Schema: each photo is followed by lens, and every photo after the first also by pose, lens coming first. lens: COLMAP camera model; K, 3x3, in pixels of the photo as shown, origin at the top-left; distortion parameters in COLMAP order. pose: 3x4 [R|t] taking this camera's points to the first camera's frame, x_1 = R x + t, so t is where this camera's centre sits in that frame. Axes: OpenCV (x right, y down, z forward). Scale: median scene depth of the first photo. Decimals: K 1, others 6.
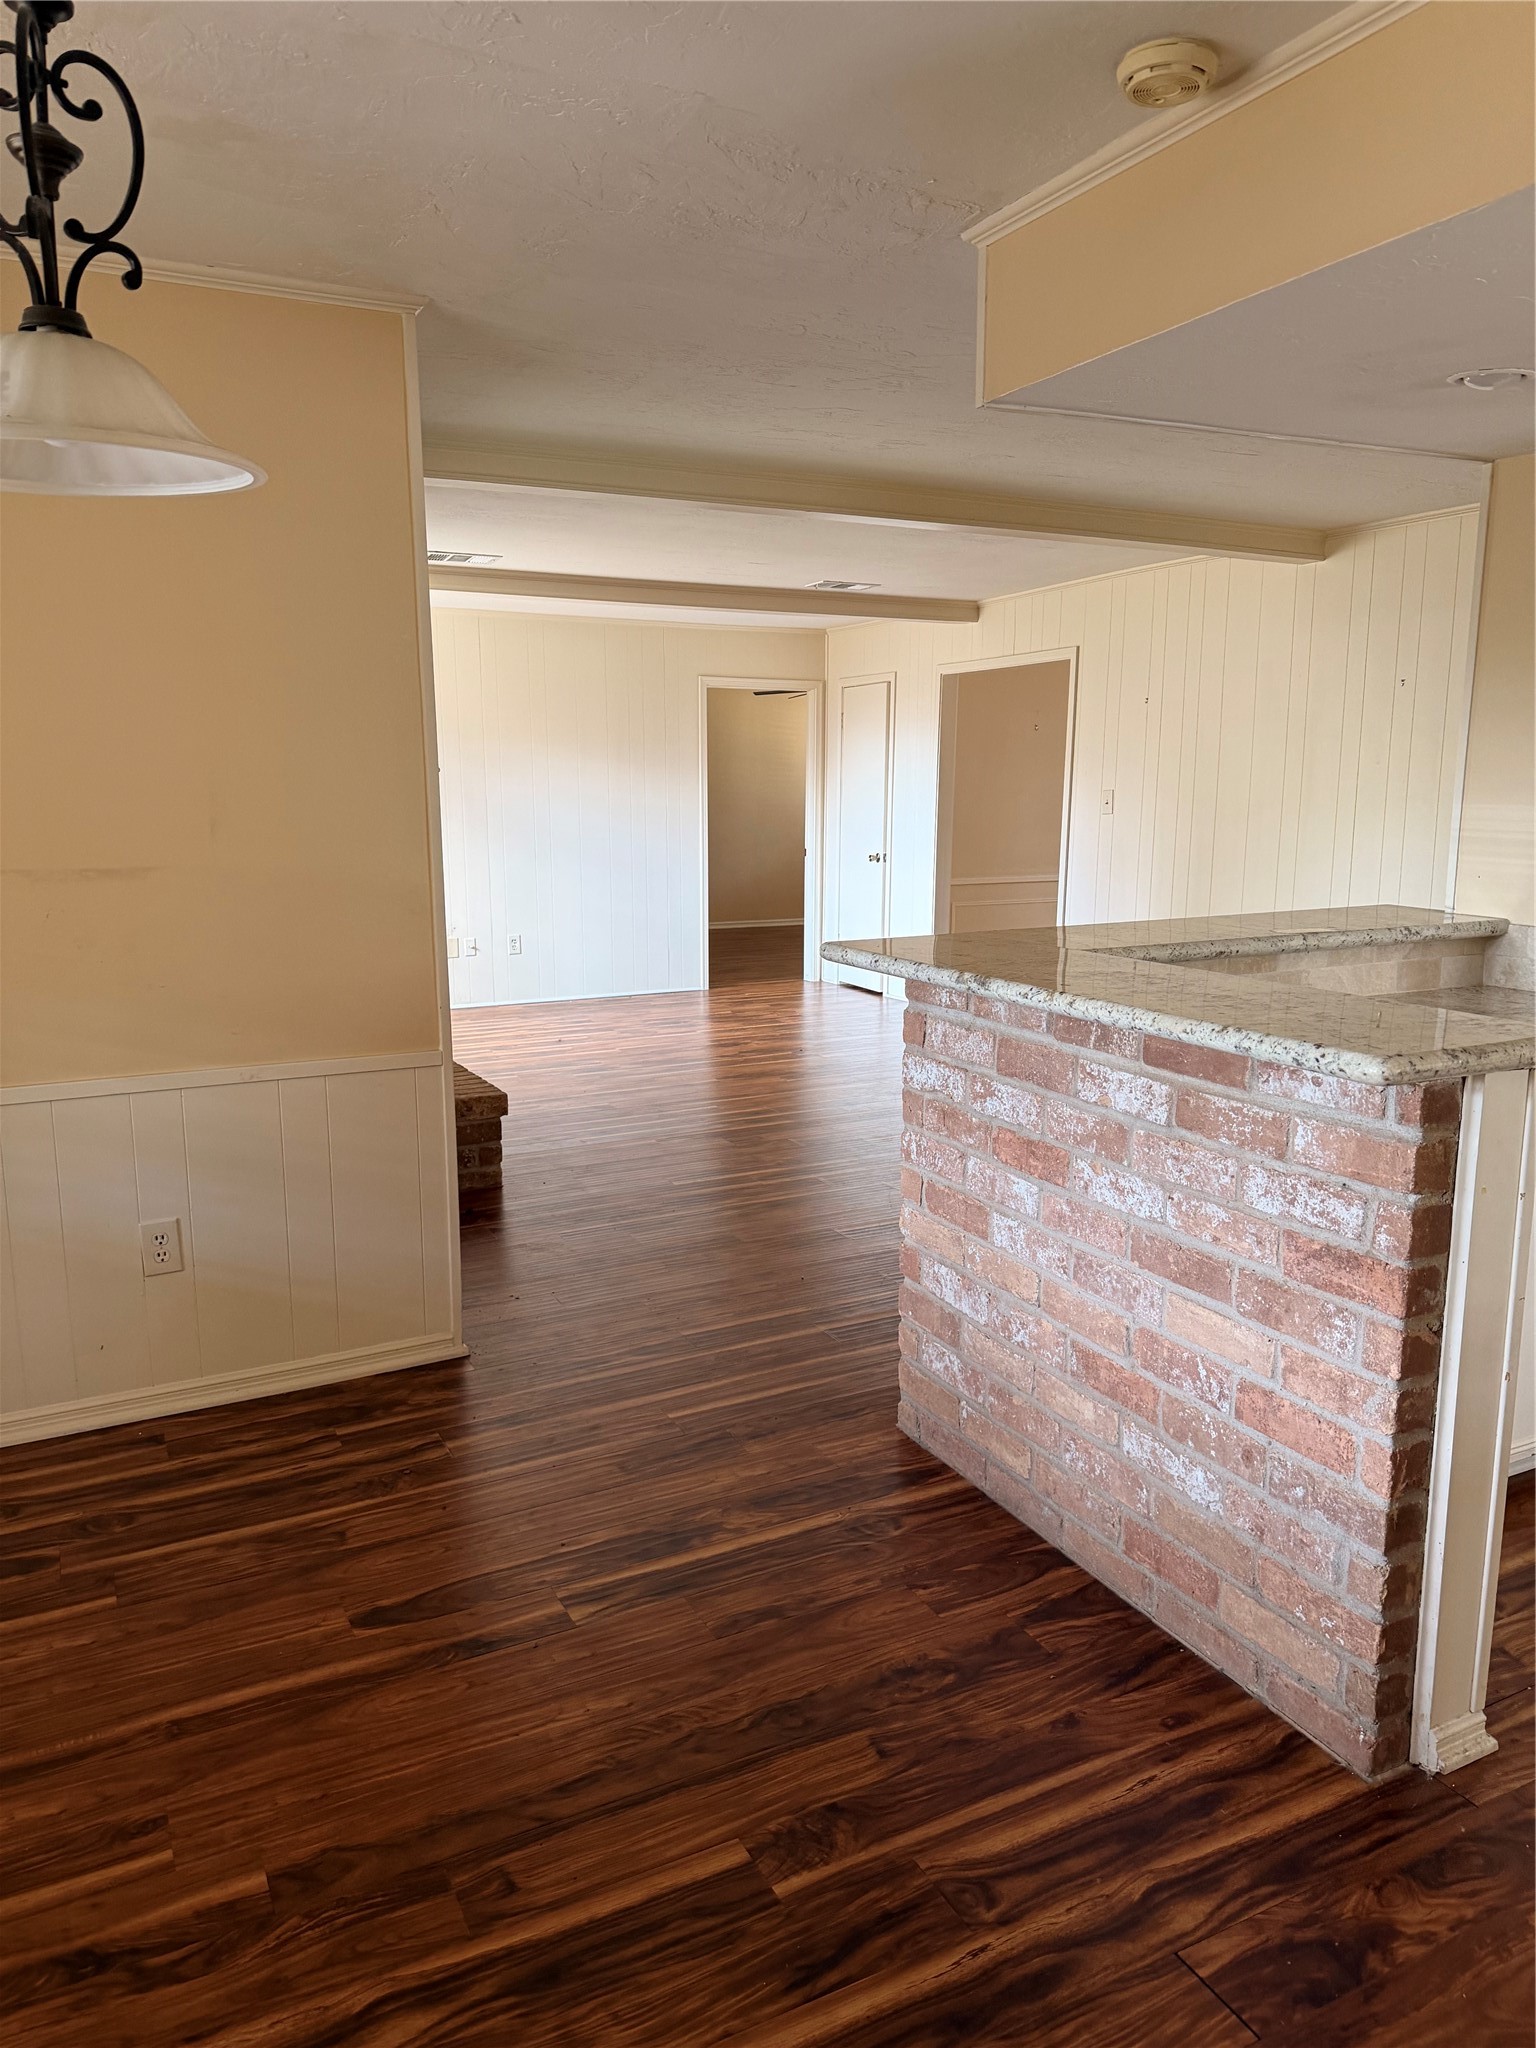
lens RADIAL K [[1428.9, 0, 771.2], [0, 1428.9, 1054.6], [0, 0, 1]] dist [0.053404, -0.071348]
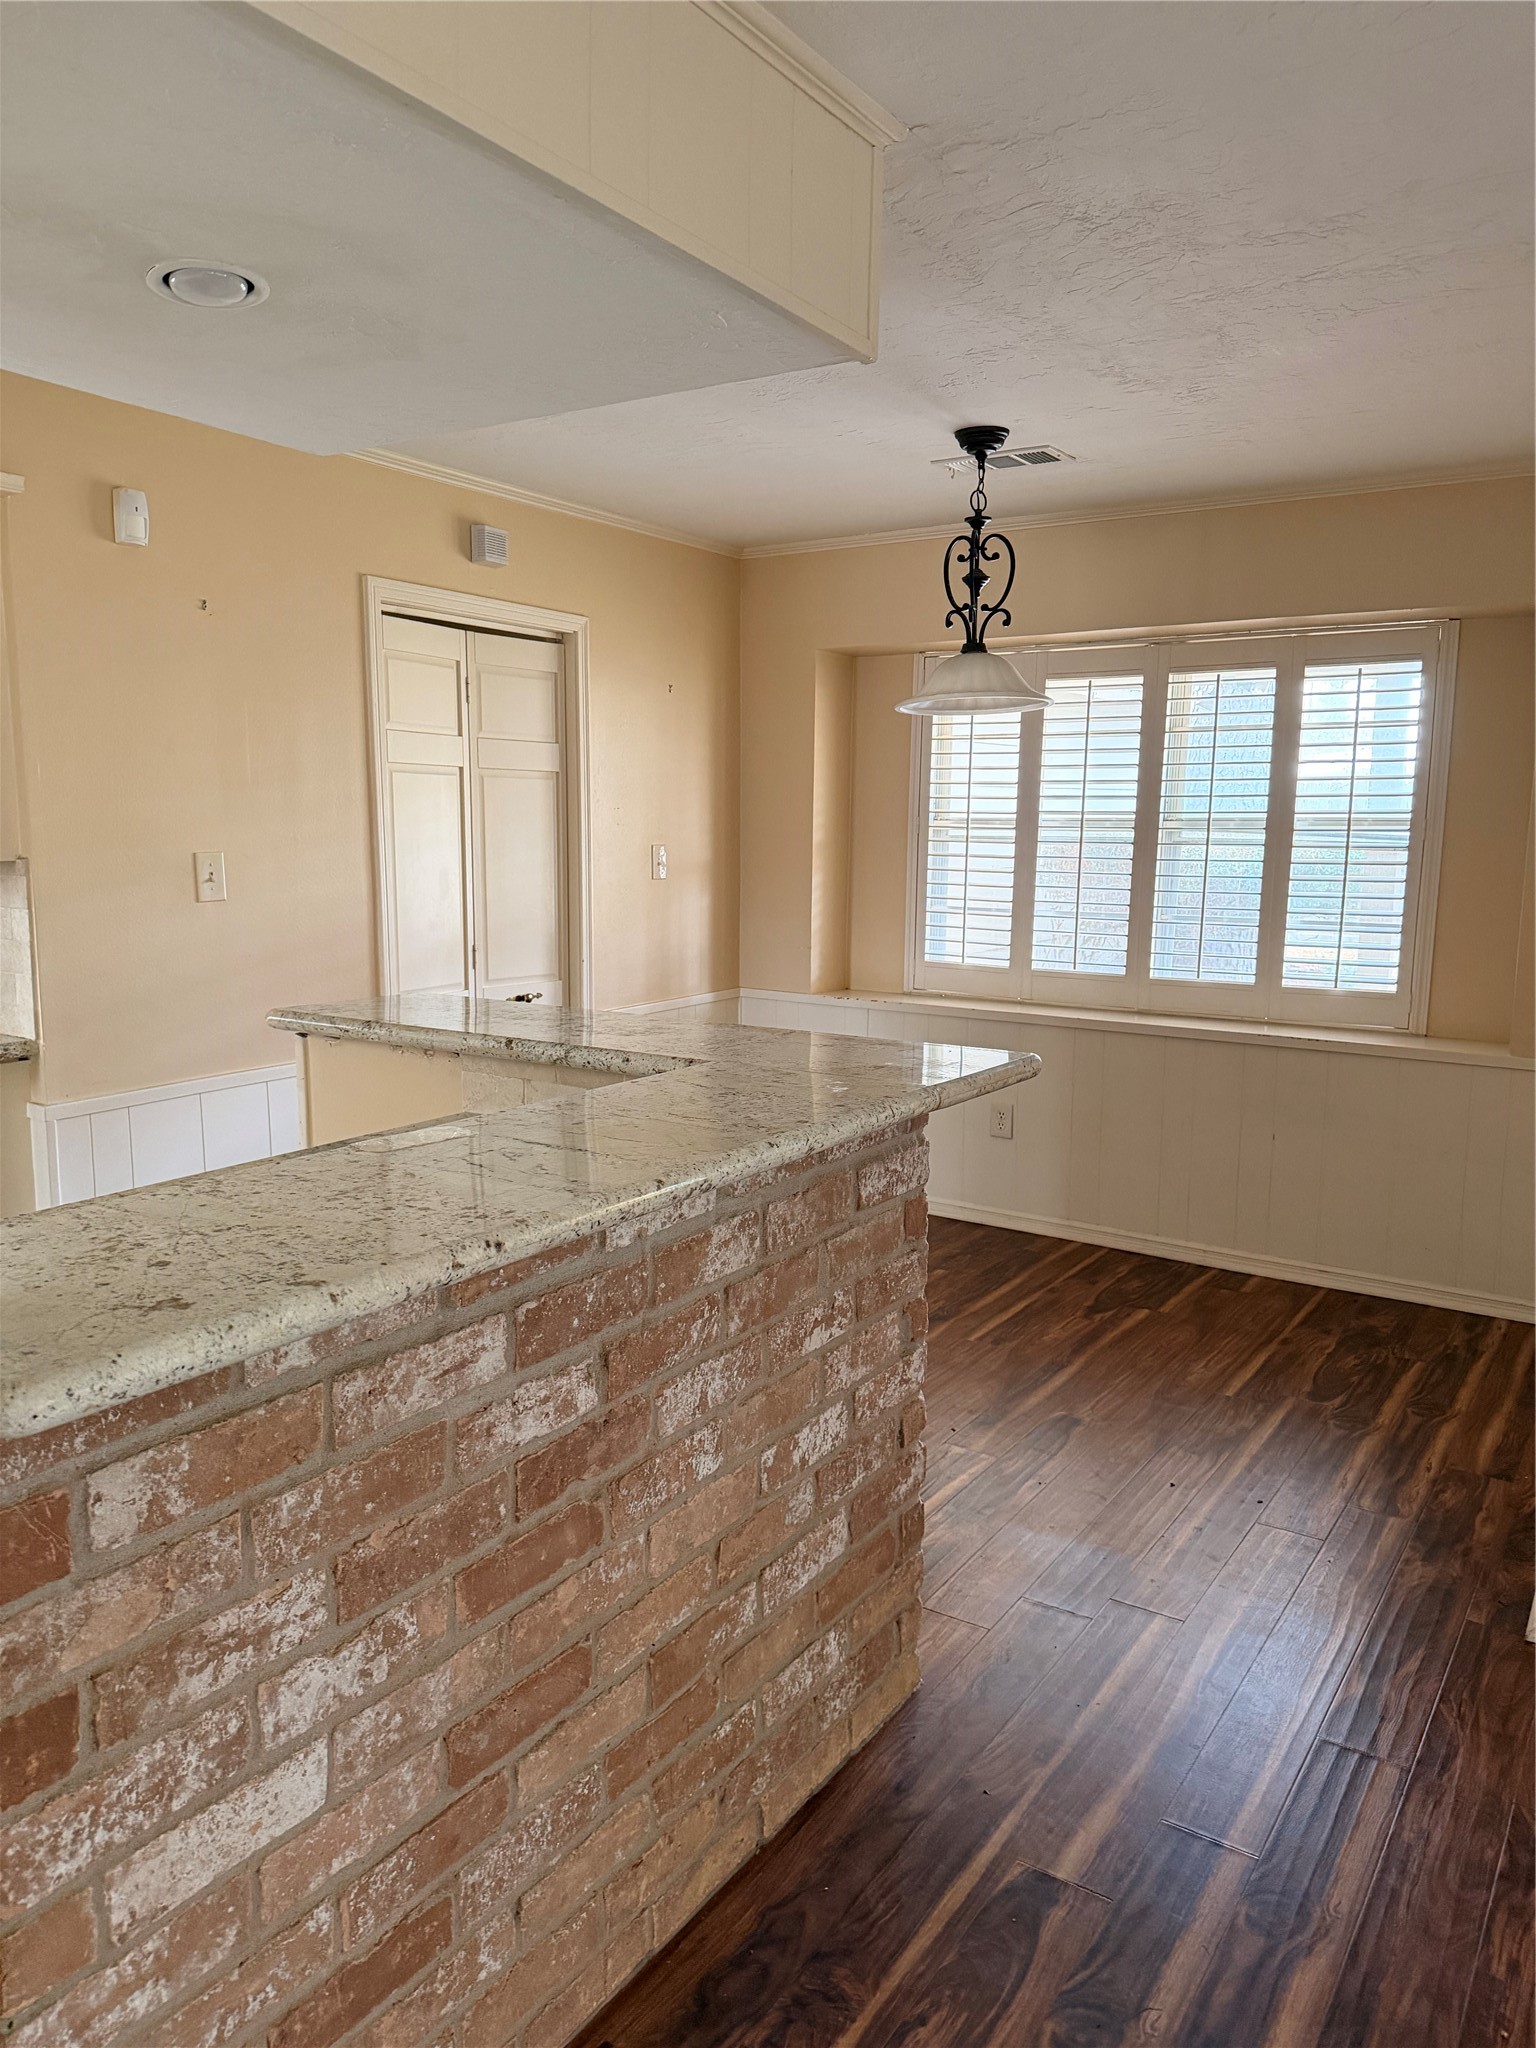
lens RADIAL K [[1428.9, 0, 771.2], [0, 1428.9, 1054.6], [0, 0, 1]] dist [0.053404, -0.071348]
pose [[-0.868126, 0.070667, -0.491288, 0.721996], [-0.104966, 0.941287, 0.320874, -0.414485], [0.485118, 0.330128, -0.809738, 2.082628]]
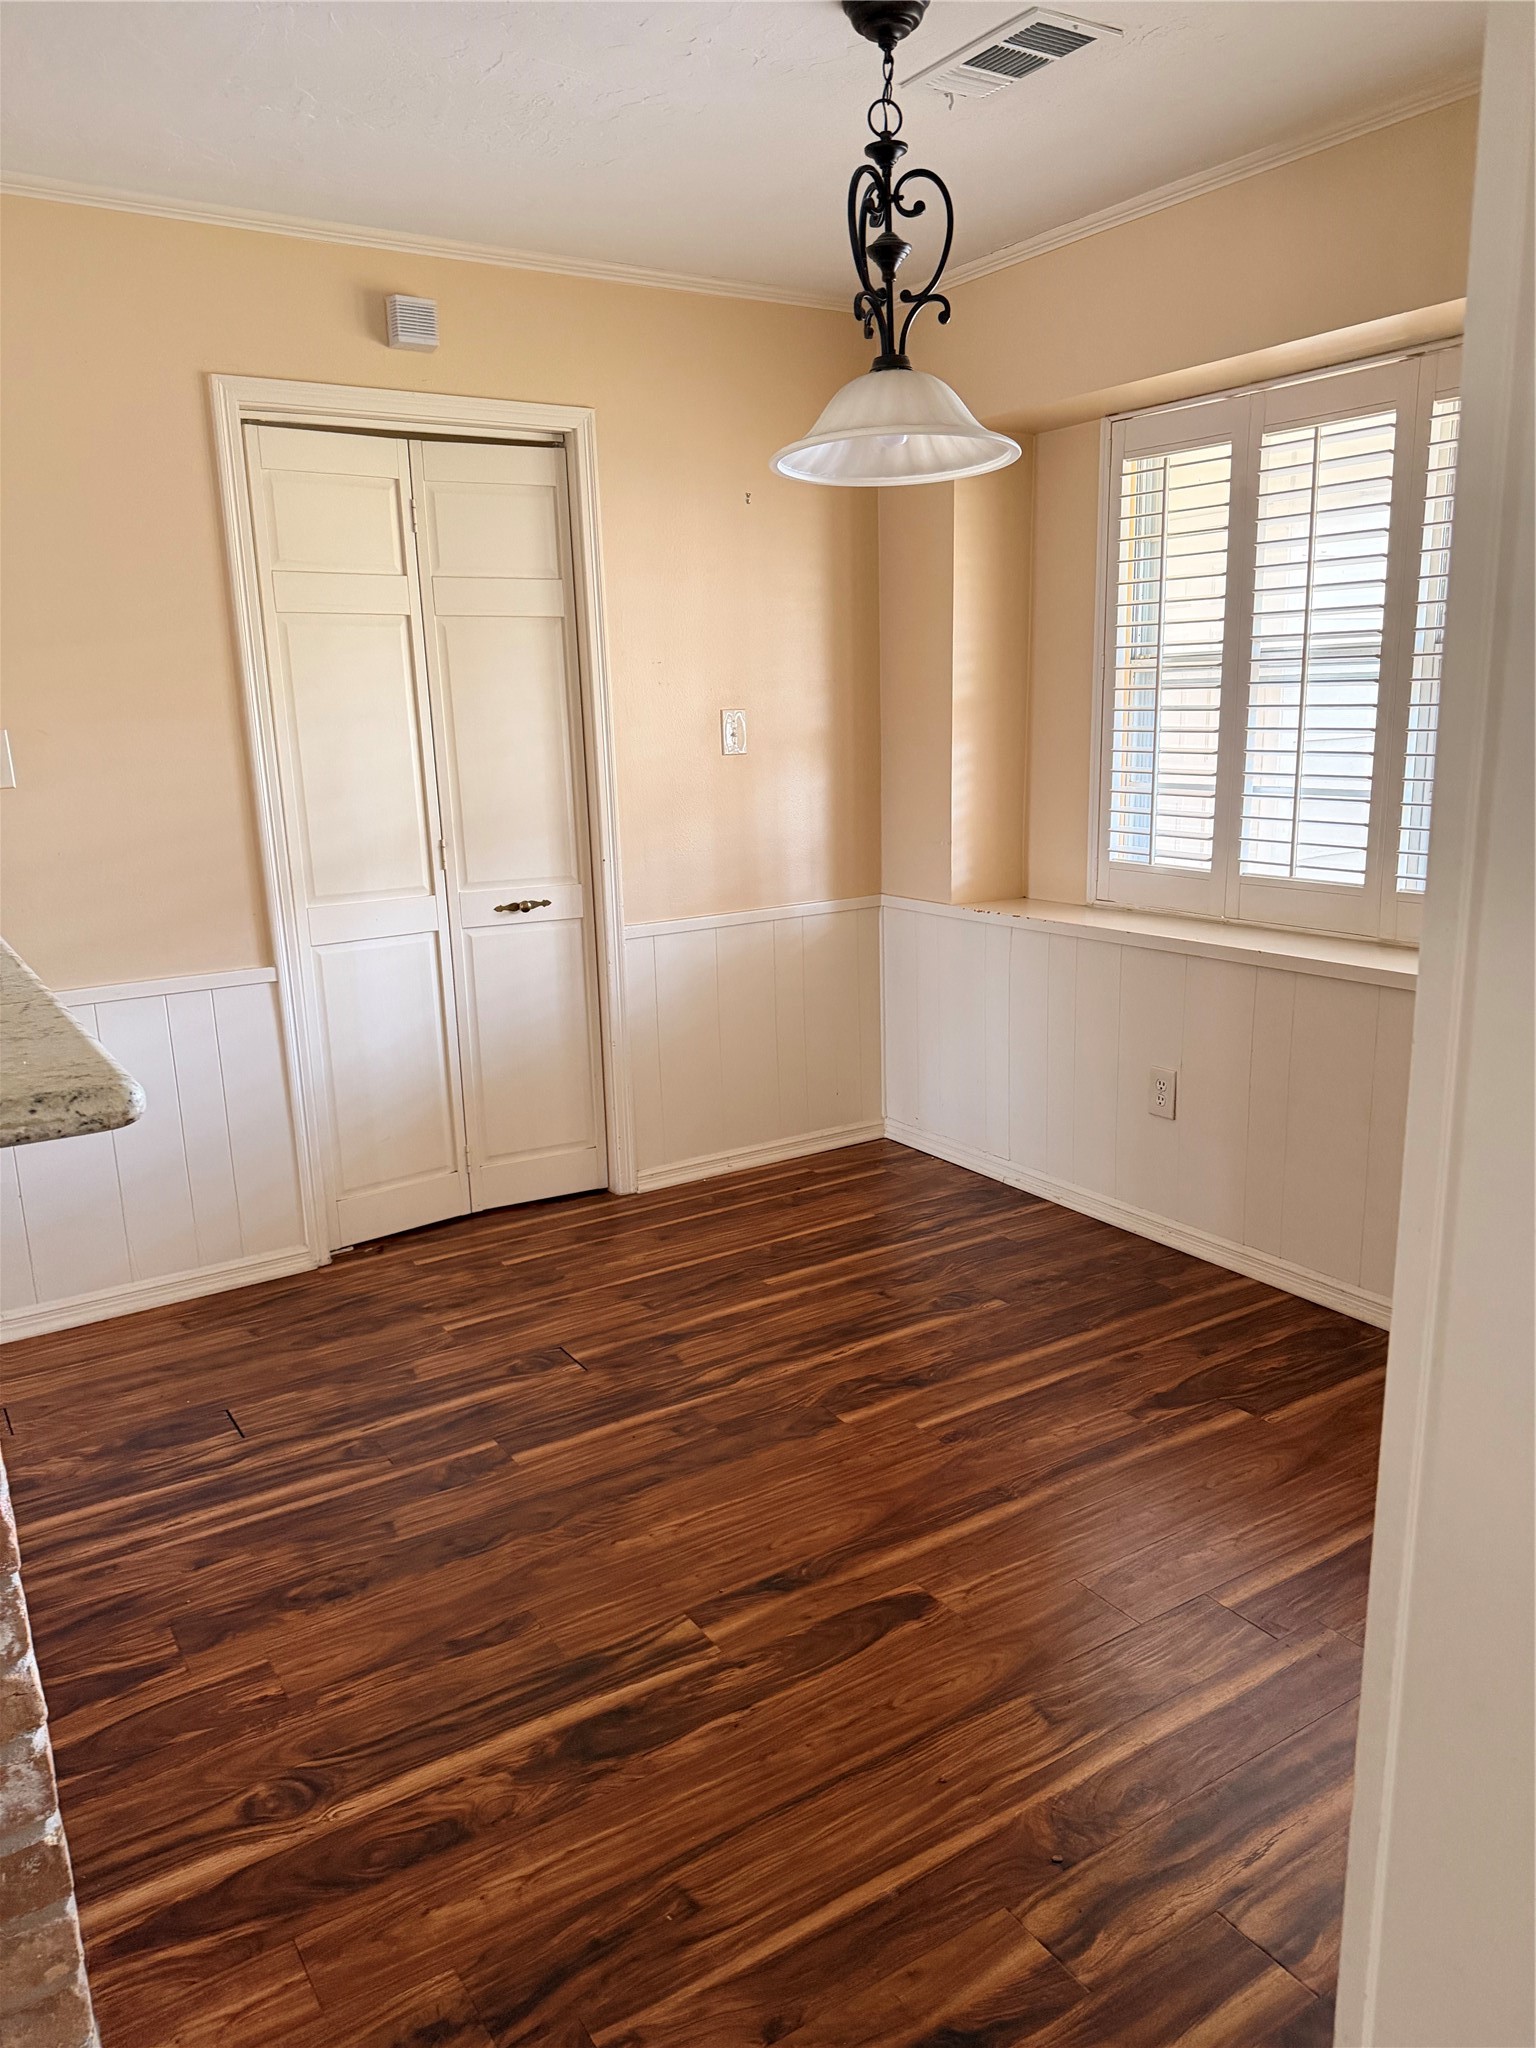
lens RADIAL K [[1445.4, 0, 793.9], [0, 1445.4, 1057.8], [0, 0, 1]] dist [0.038675, -0.062053]
pose [[-0.993115, 0.052140, -0.104899, -0.137127], [0.003716, 0.909052, 0.416666, -0.331664], [0.117084, 0.413408, -0.902987, 1.842000]]
